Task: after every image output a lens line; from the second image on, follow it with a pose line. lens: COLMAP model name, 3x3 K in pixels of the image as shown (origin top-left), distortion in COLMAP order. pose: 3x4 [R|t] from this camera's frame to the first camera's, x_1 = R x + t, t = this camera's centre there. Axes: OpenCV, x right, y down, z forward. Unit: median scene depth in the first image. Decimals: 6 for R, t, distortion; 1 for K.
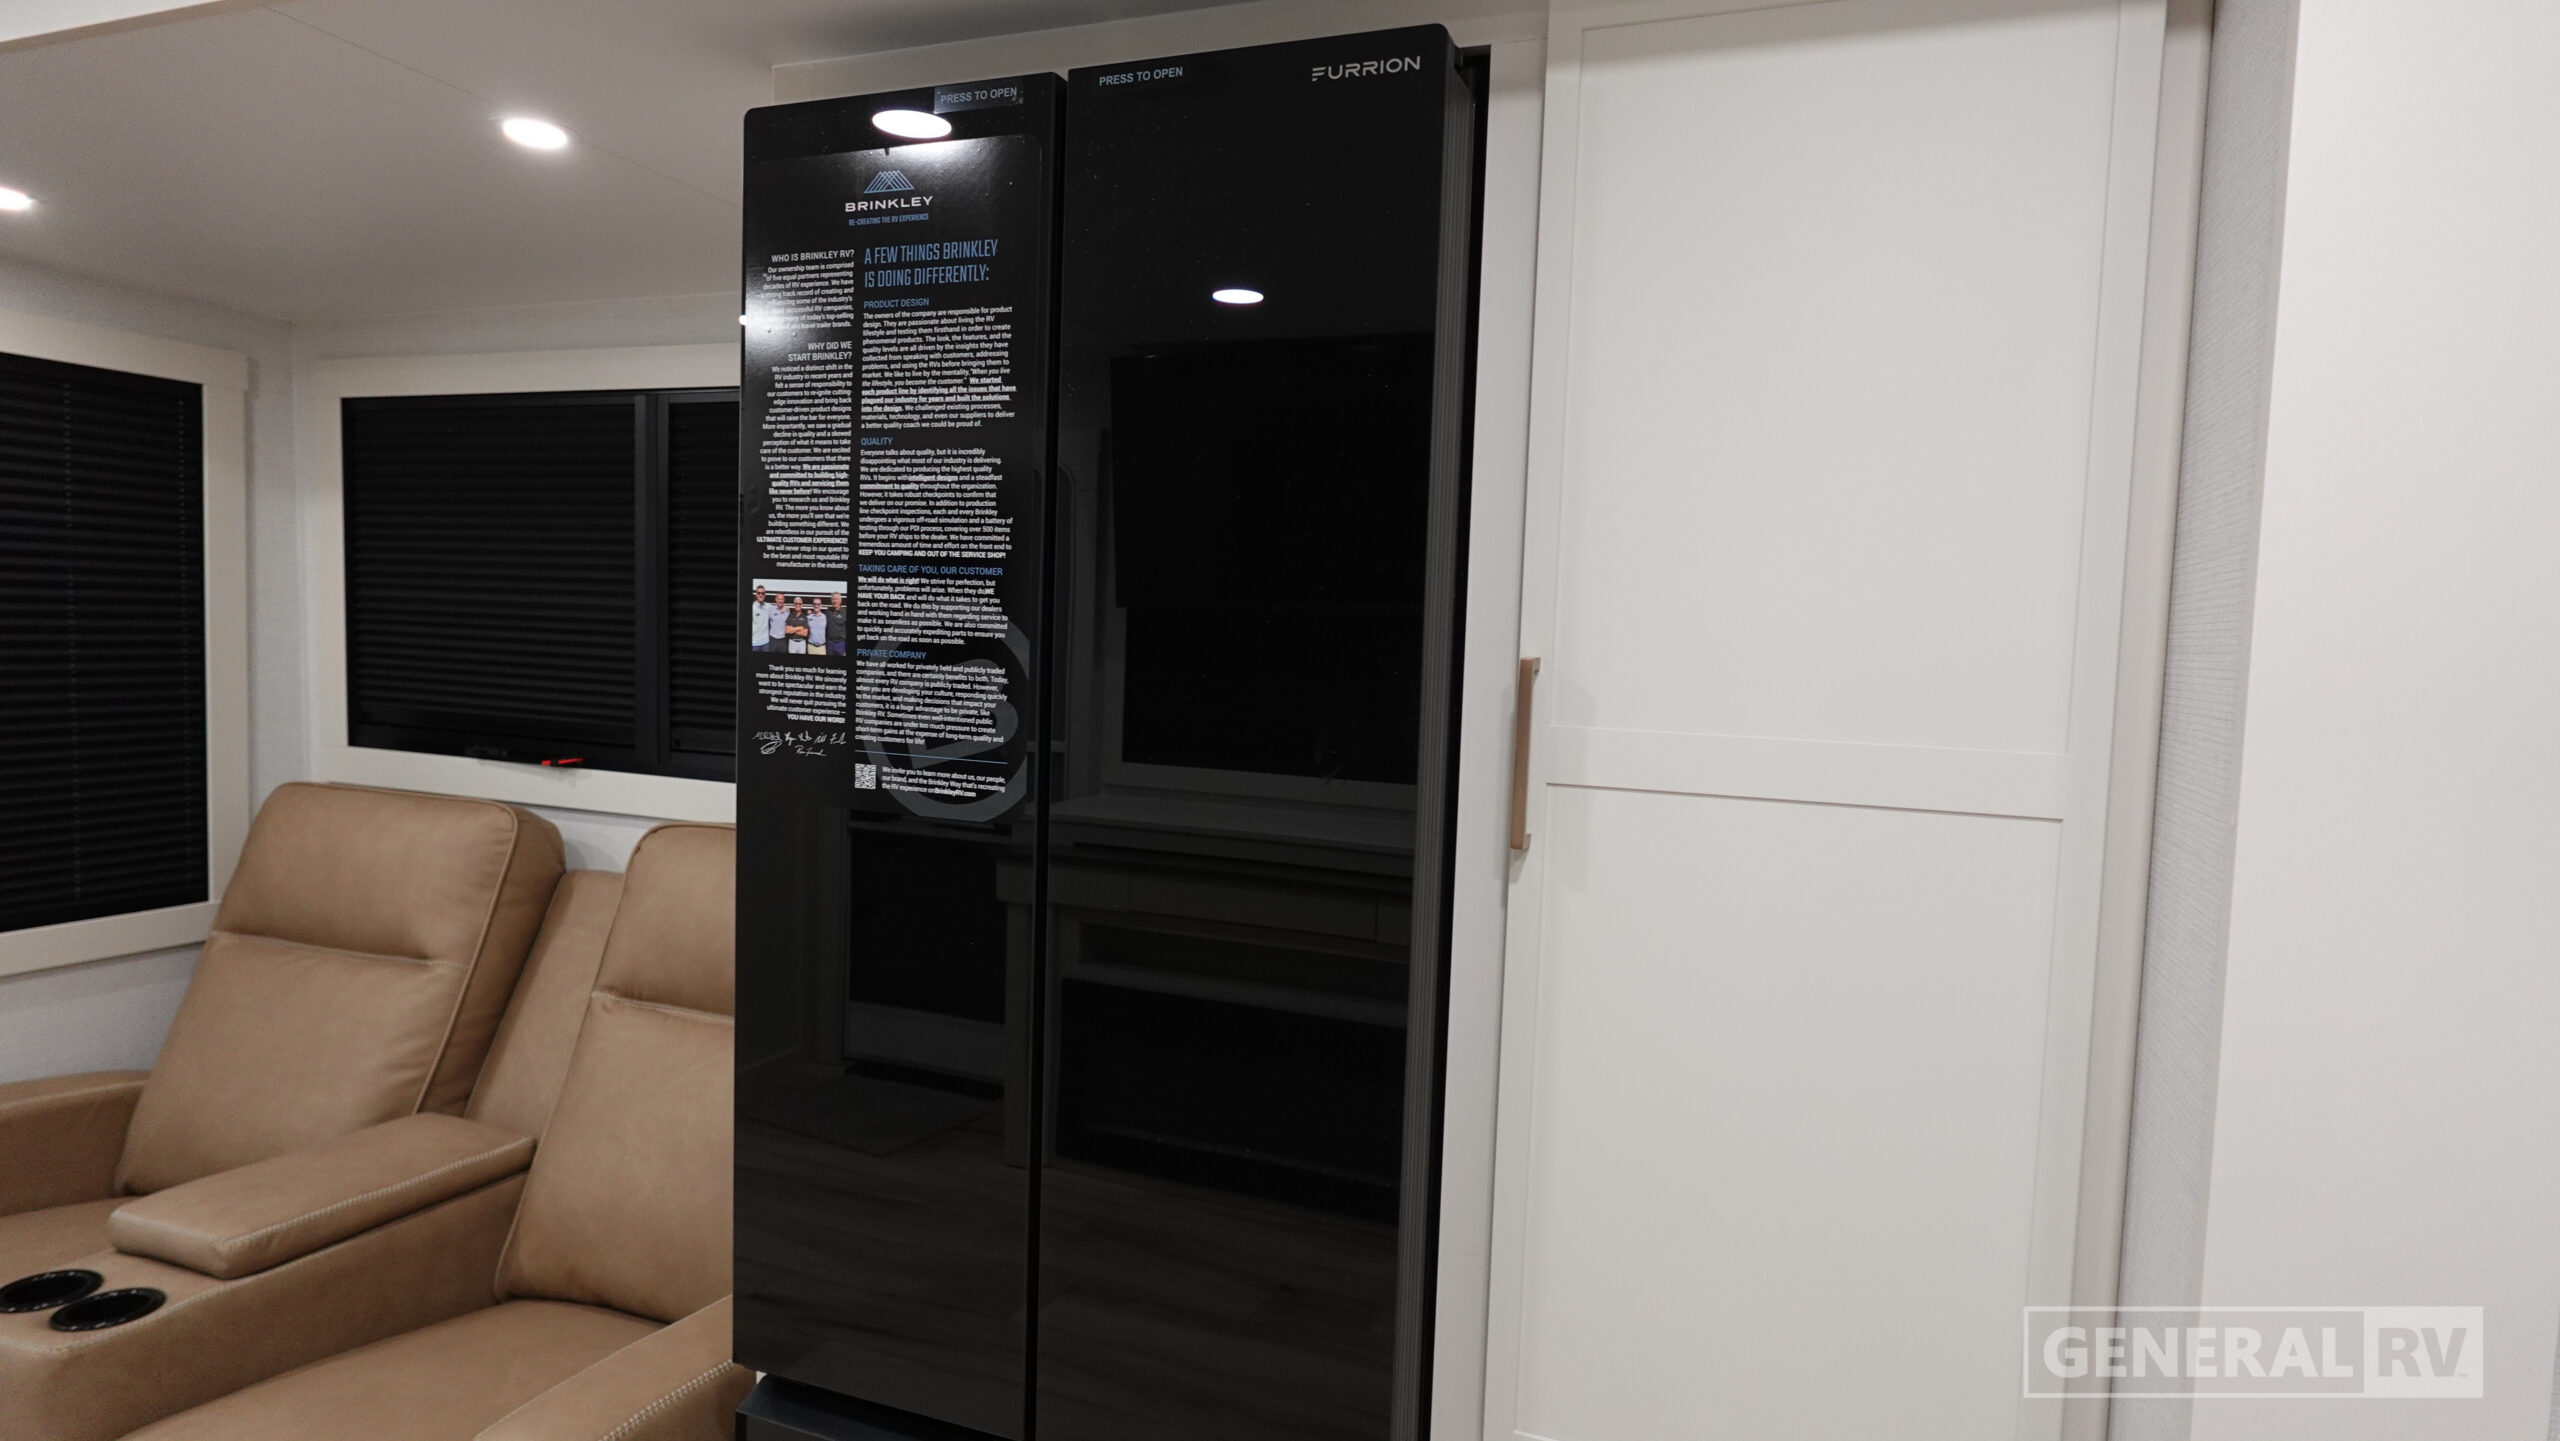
lens RADIAL K [[1448.2, 0, 1283.3], [0, 1448.2, 715.4], [0, 0, 1]] dist [-0.003621, 0.002947]
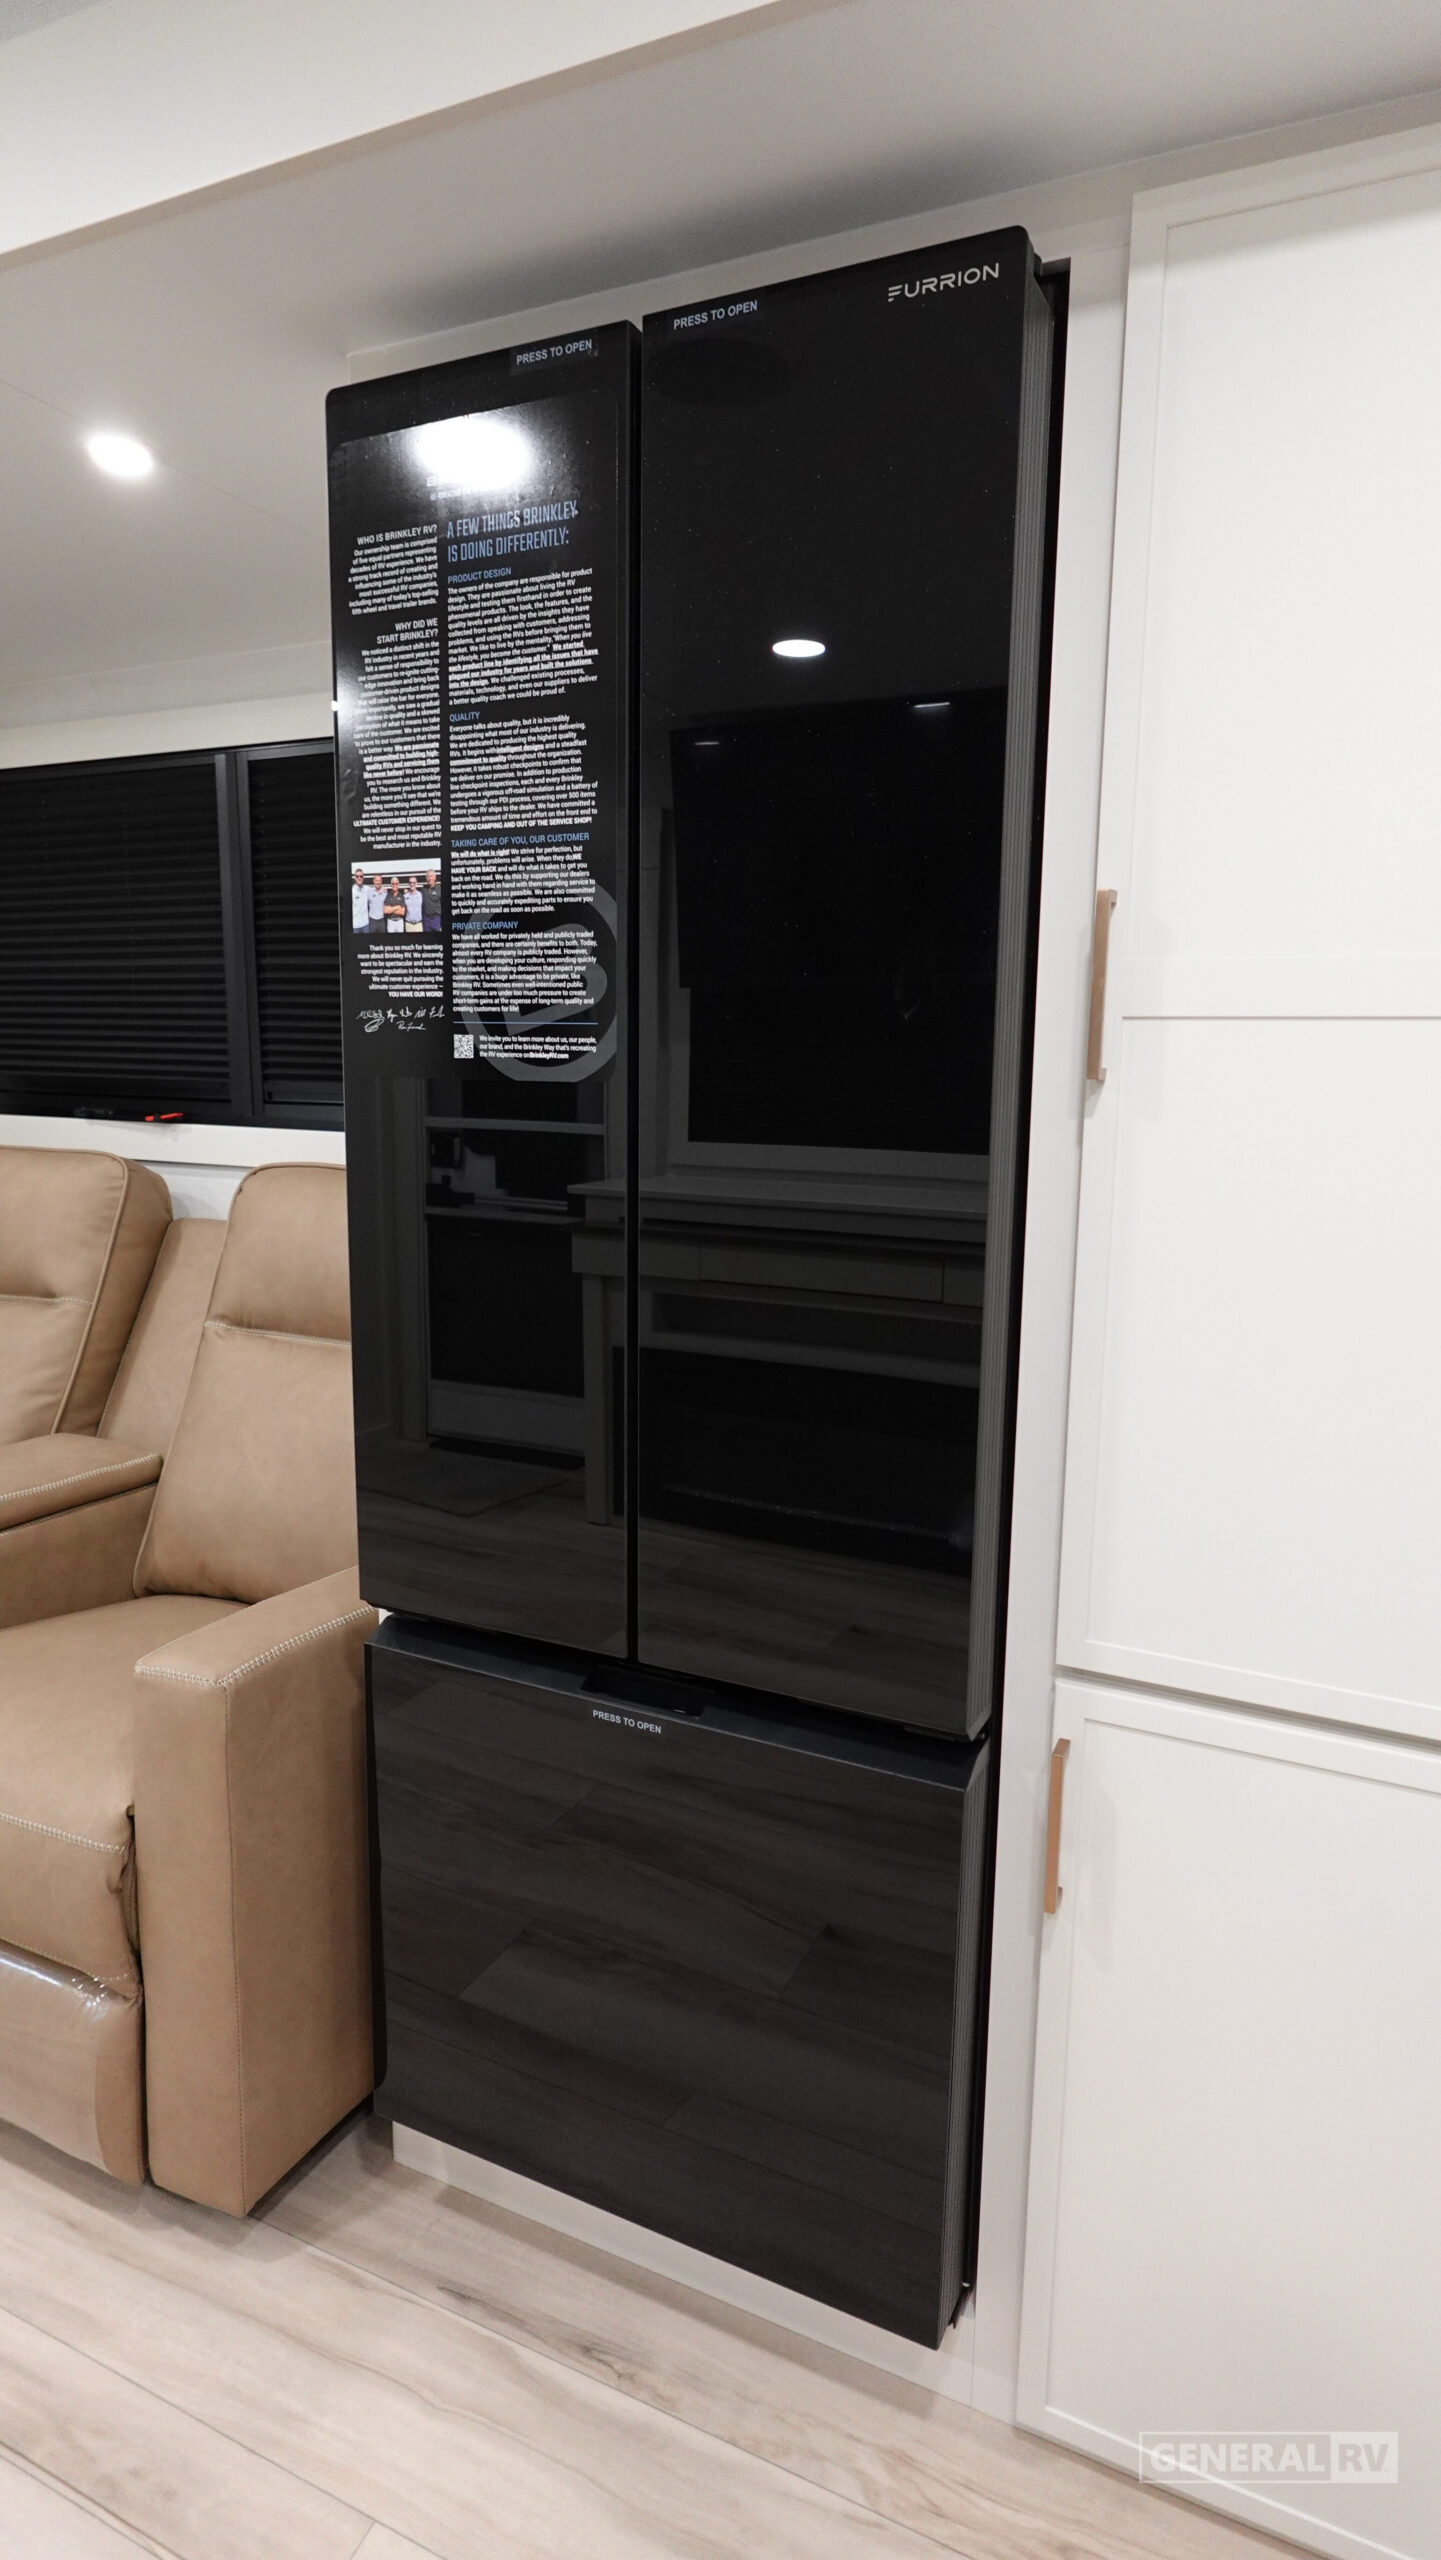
lens RADIAL K [[1448.2, 0, 723.5], [0, 1448.2, 1279.8], [0, 0, 1]] dist [-0.003621, 0.002947]
pose [[0.996693, -0.008991, -0.080762, -0.016034], [0.016317, 0.995762, 0.090504, 0.118545], [0.079606, -0.091523, 0.992616, -0.048536]]
